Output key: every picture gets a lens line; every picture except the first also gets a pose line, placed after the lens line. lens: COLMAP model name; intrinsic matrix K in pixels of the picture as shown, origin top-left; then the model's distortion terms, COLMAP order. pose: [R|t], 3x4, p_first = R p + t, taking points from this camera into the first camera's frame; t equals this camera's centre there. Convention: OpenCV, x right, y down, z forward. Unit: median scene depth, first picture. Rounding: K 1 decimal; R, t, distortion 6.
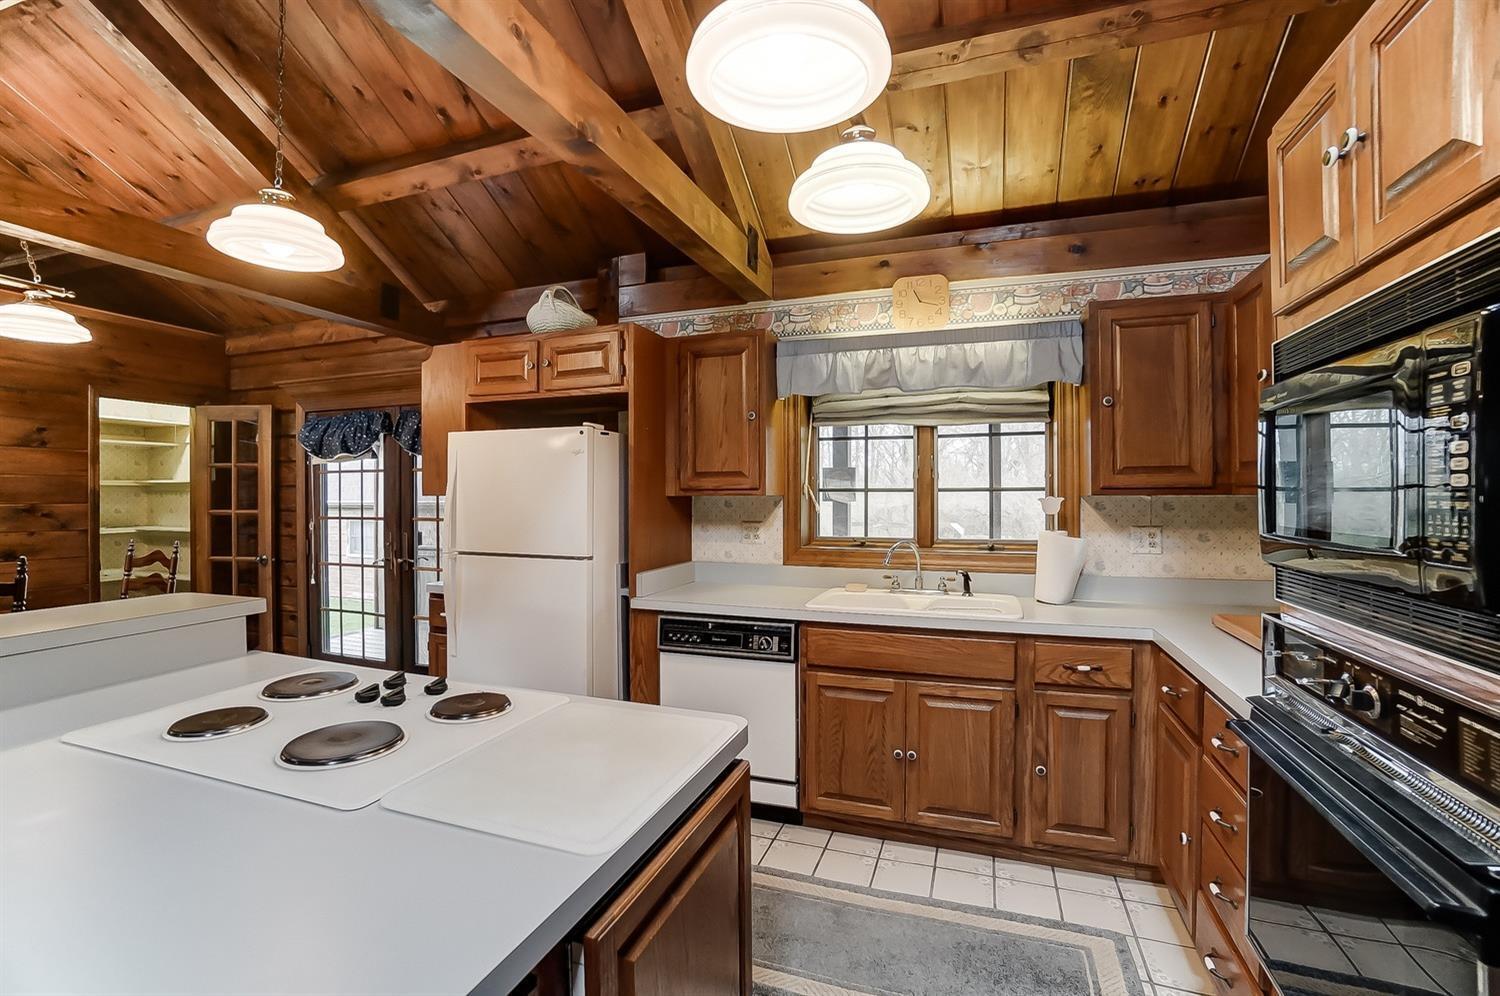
lens RADIAL K [[657.5, 0, 740.5], [0, 657.5, 501.1], [0, 0, 1]] dist [-0.046831, 0.011476]
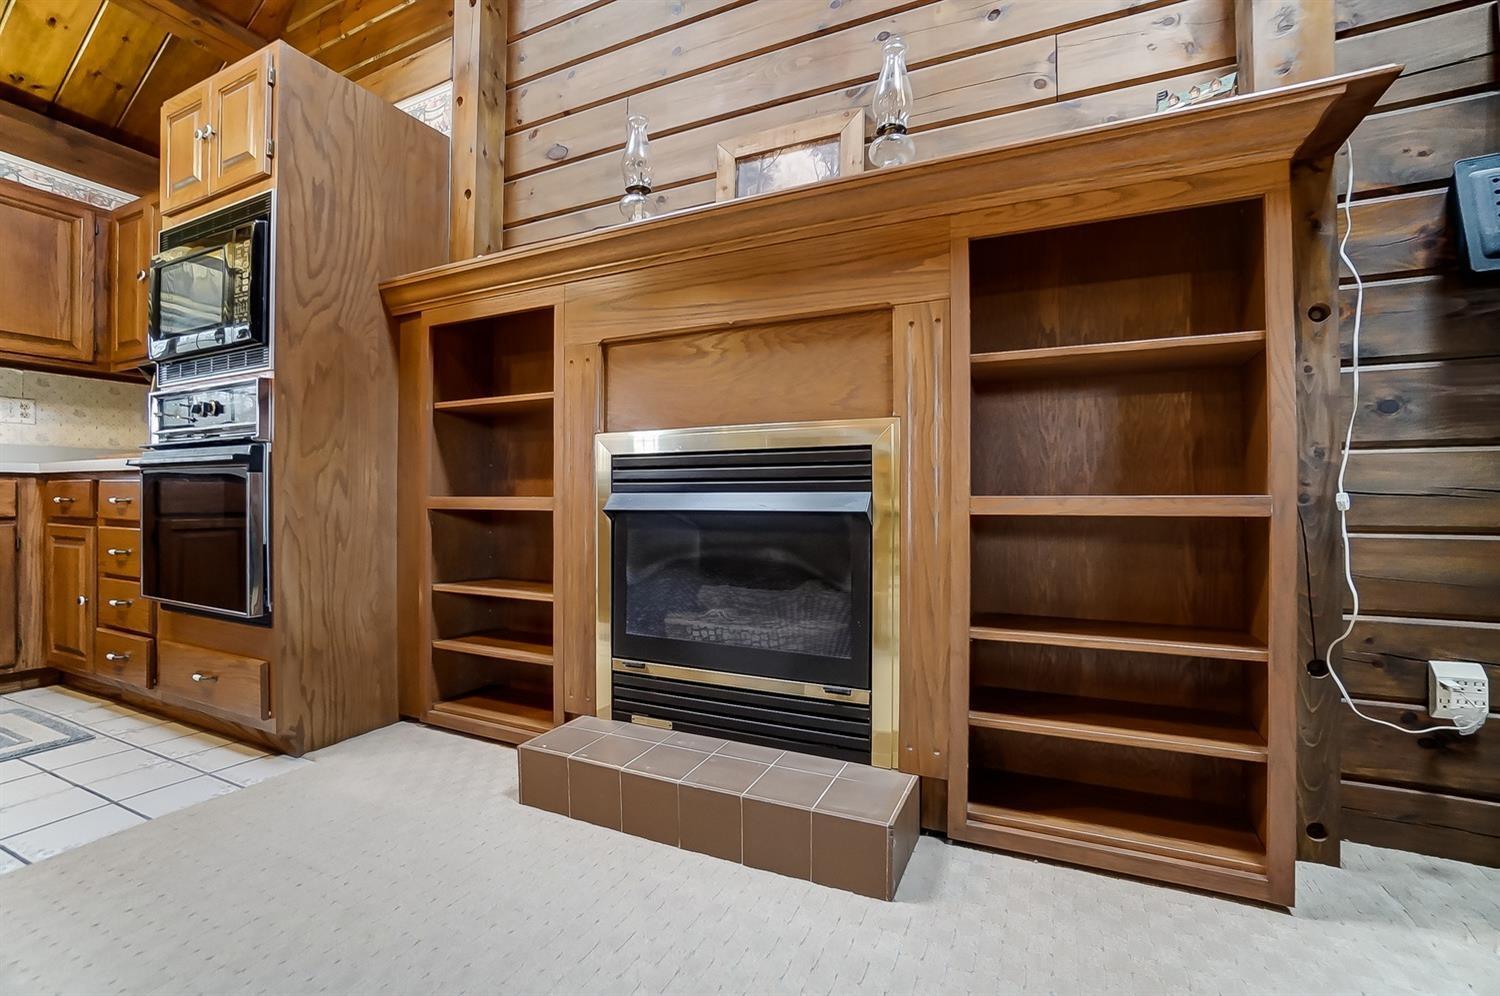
lens RADIAL K [[634.8, 0, 747.3], [0, 634.8, 504.2], [0, 0, 1]] dist [-0.015748, 0.000766]
pose [[0.089116, 0.001442, 0.996020, -0.345801], [-0.002774, 0.999995, -0.001199, 0.247045], [-0.996017, -0.002656, 0.089119, -0.358210]]
